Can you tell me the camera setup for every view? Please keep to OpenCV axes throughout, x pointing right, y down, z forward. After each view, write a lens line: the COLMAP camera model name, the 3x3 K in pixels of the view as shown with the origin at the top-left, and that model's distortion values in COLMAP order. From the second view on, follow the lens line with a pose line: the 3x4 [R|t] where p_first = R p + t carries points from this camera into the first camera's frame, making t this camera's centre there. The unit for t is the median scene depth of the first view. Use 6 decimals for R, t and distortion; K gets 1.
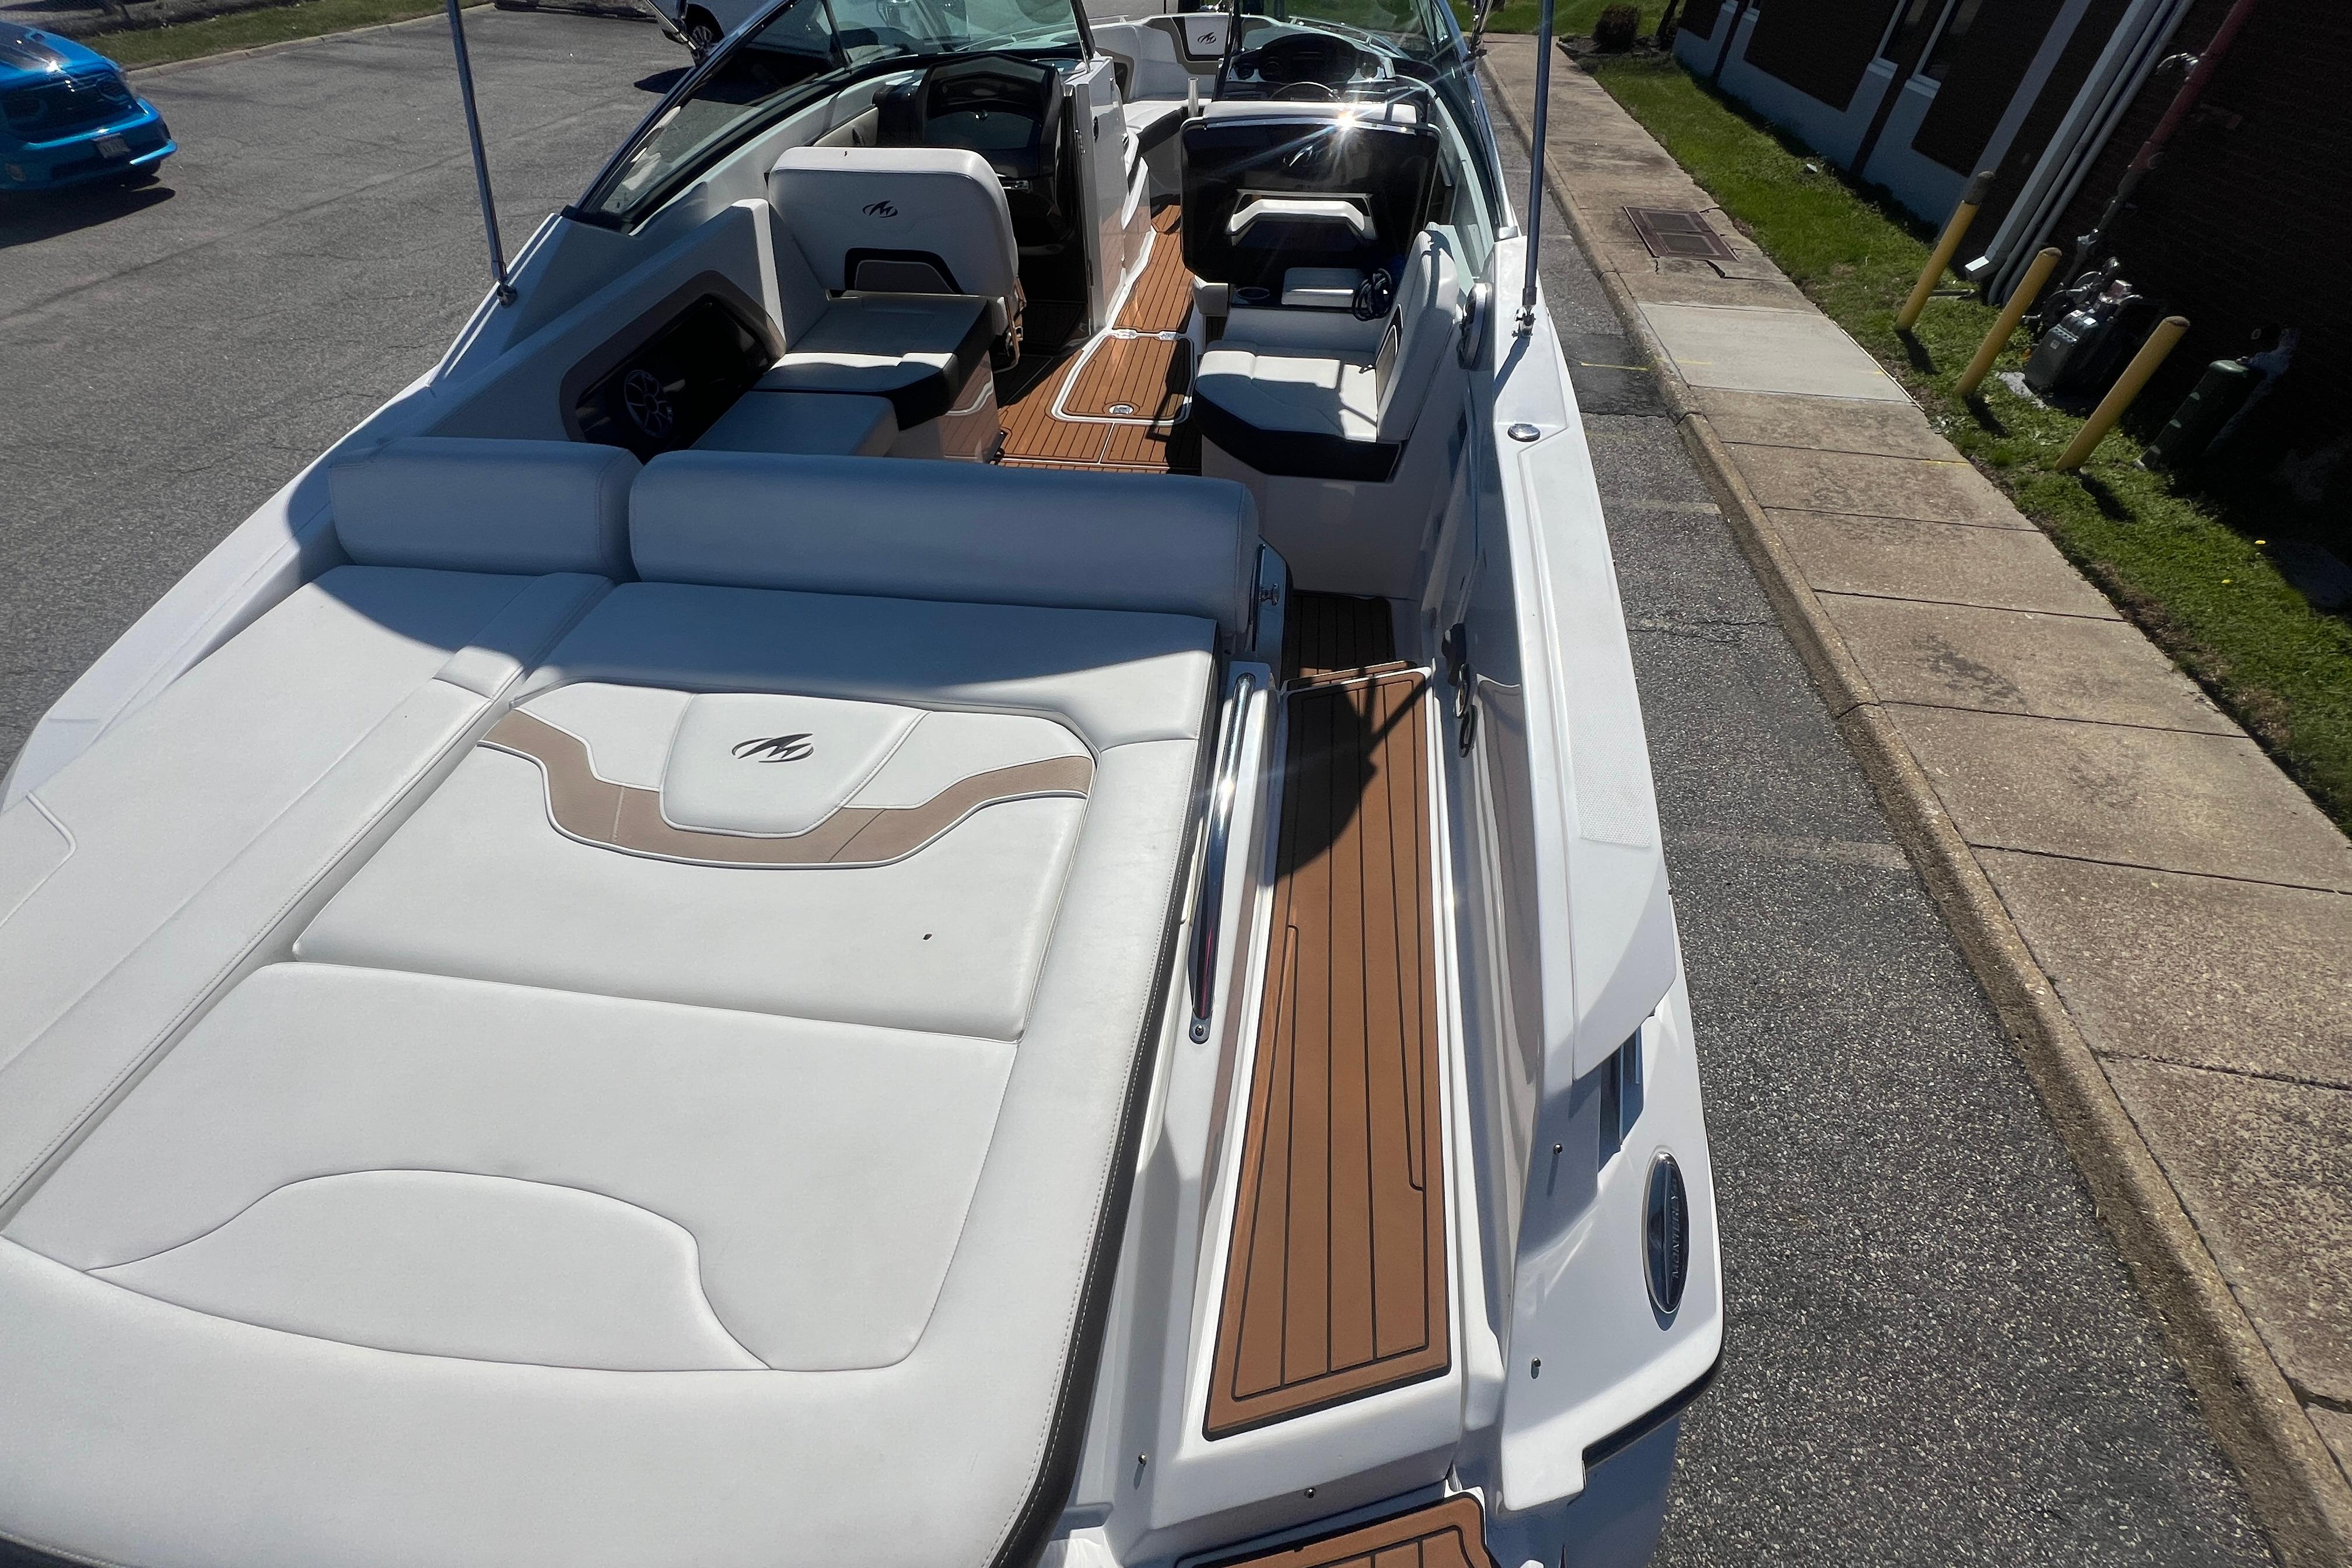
lens RADIAL K [[947.6, 0, 1166.2], [0, 947.6, 782.0], [0, 0, 1]] dist [-0.004412, 0.000616]
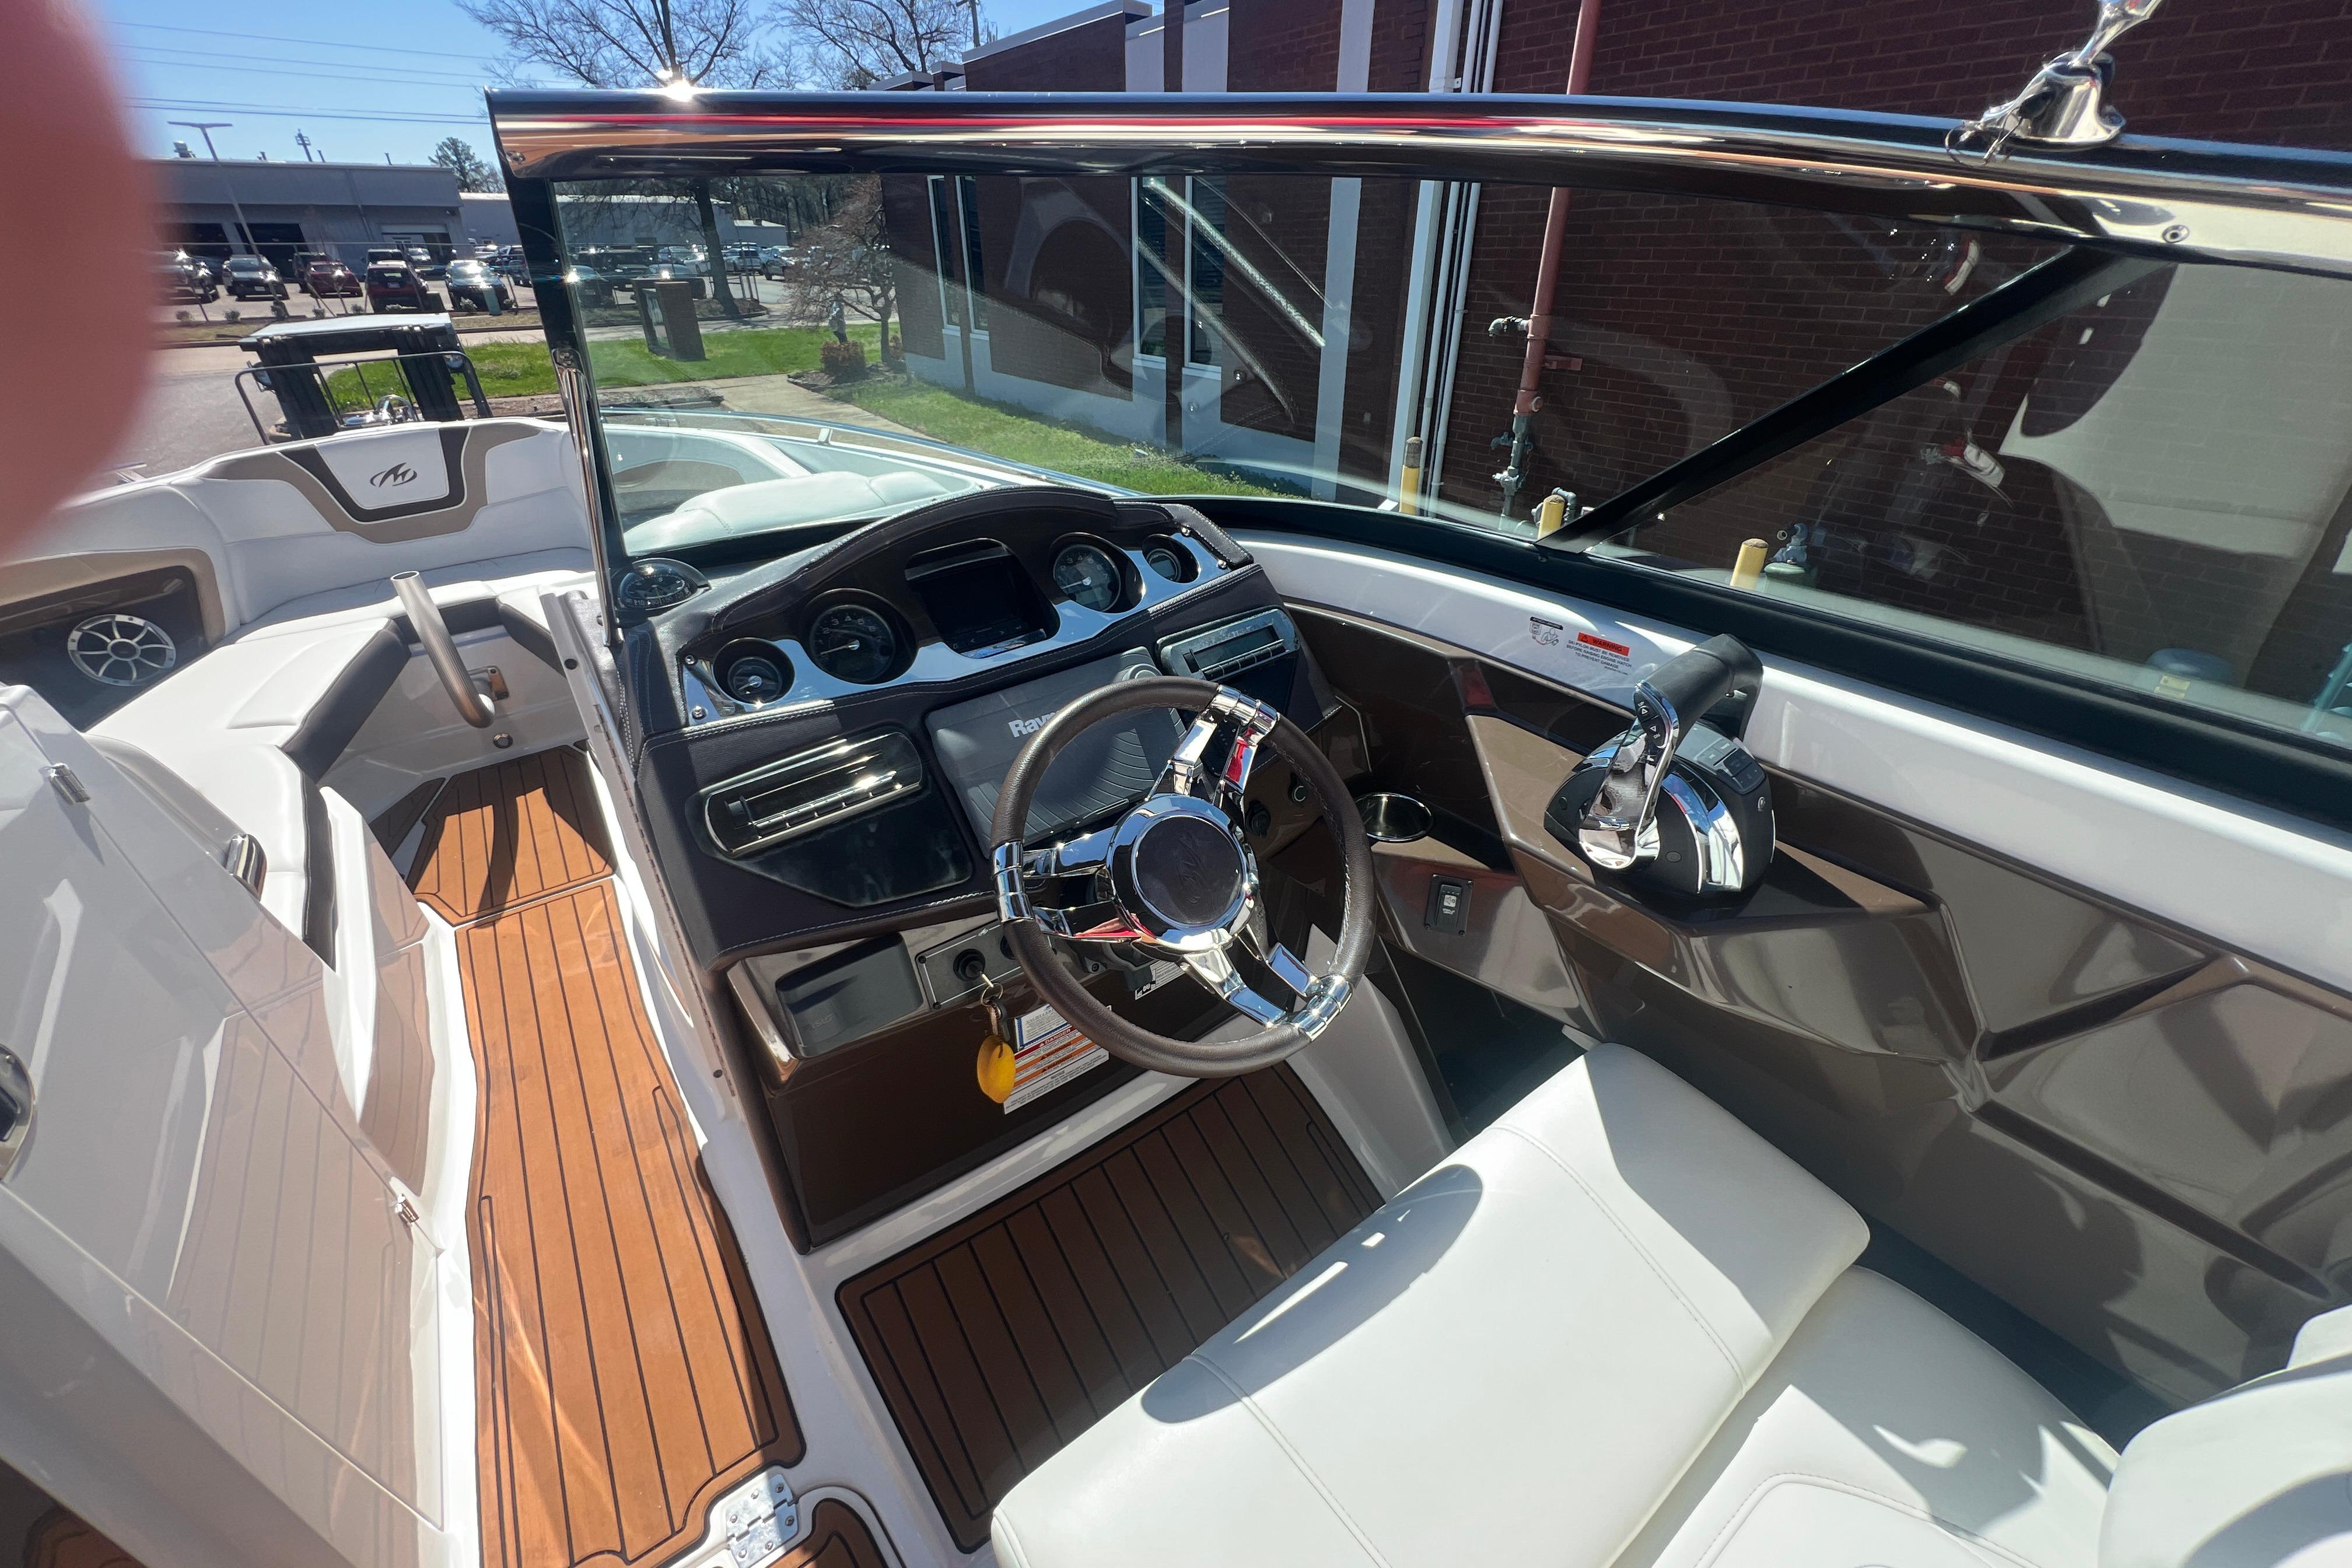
lens RADIAL K [[941.4, 0, 1166.7], [0, 941.4, 779.4], [0, 0, 1]] dist [-0.001322, -0.000281]
pose [[0.743061, -0.363046, 0.562190, 0.013350], [0.493234, 0.864866, -0.093416, -0.486841], [-0.452305, 0.346705, 0.821715, 0.570482]]
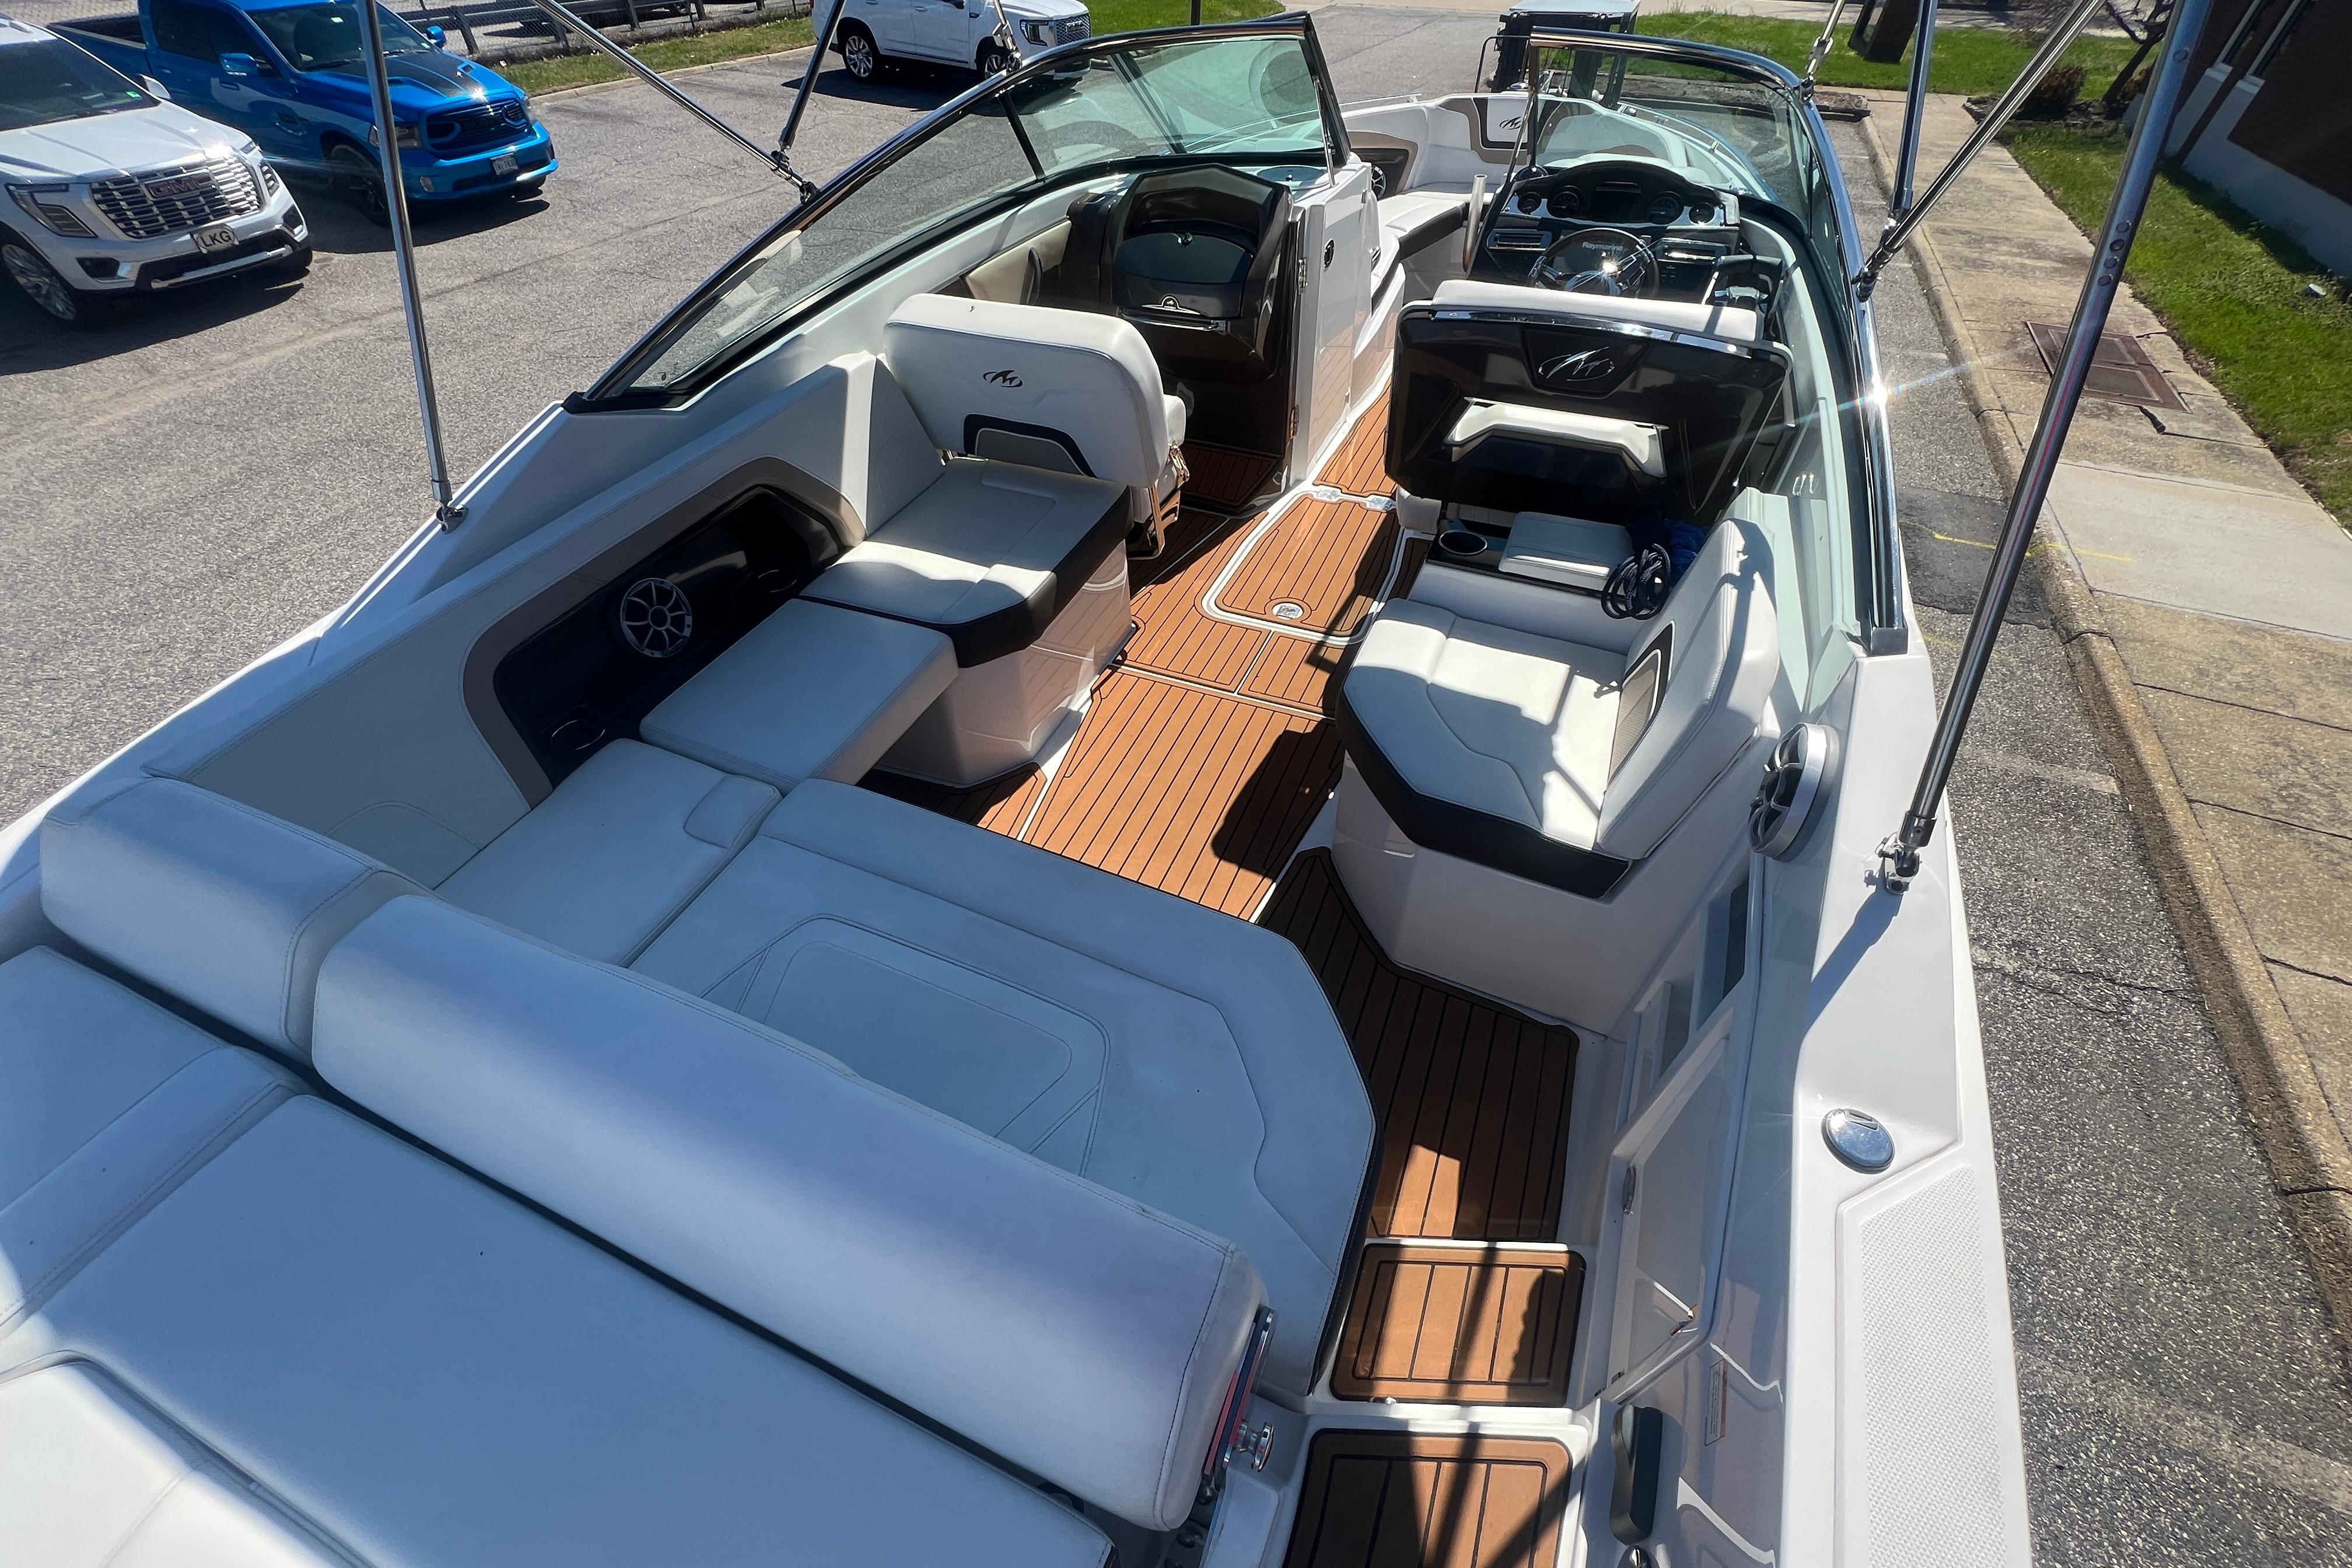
lens RADIAL K [[943.0, 0, 1166.2], [0, 943.0, 780.2], [0, 0, 1]] dist [-0.002621, 0.000035]
pose [[0.960739, 0.181878, -0.209526, 0.034387], [-0.185733, 0.982599, 0.001299, -0.175188], [0.206116, 0.037668, 0.977802, 0.154232]]
